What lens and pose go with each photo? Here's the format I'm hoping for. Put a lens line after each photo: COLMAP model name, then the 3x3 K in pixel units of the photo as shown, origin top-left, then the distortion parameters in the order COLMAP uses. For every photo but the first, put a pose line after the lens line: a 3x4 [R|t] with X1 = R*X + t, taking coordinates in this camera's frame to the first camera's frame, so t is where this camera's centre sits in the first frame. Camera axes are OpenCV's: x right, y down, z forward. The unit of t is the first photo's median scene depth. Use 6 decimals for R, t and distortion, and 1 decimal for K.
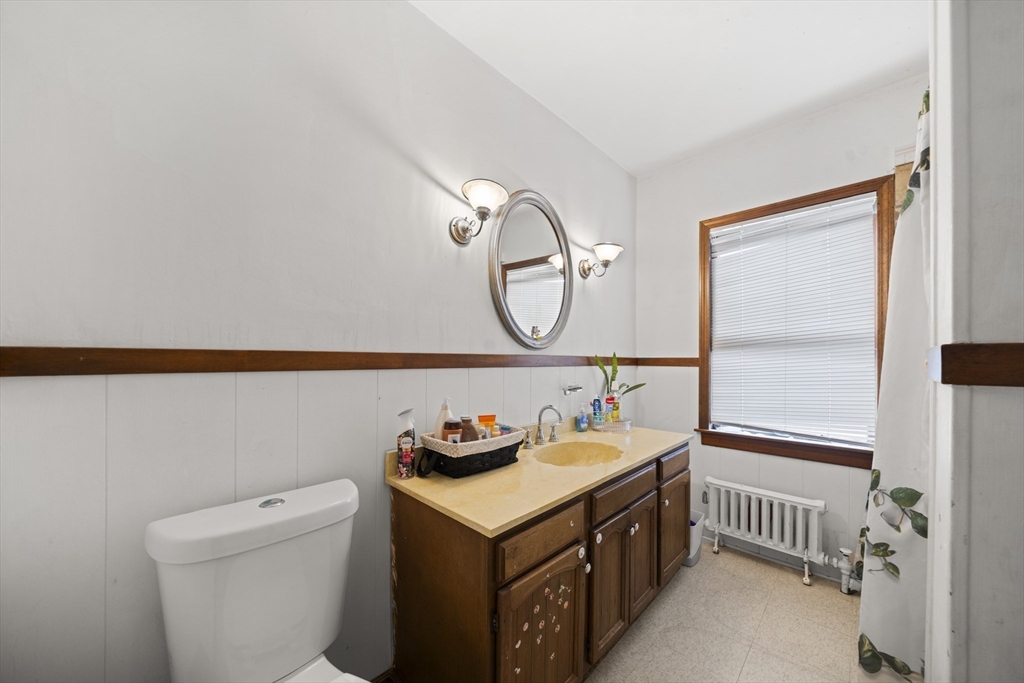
lens RADIAL K [[354.6, 0, 503.6], [0, 354.6, 360.8], [0, 0, 1]] dist [-0.007370, 0.000598]
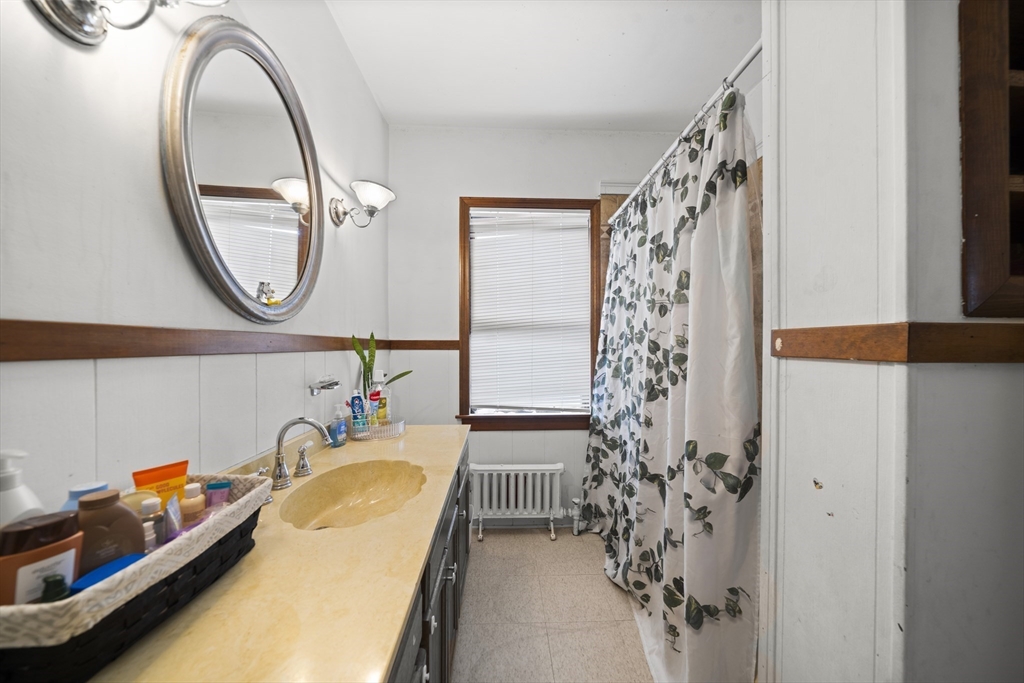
lens RADIAL K [[354.6, 0, 518.5], [0, 354.6, 346.6], [0, 0, 1]] dist [-0.007370, 0.000598]
pose [[0.669982, -0.005408, 0.742358, -0.060700], [0.001947, 0.999983, 0.005528, 0.003768], [-0.742375, -0.002258, 0.669981, 0.316983]]
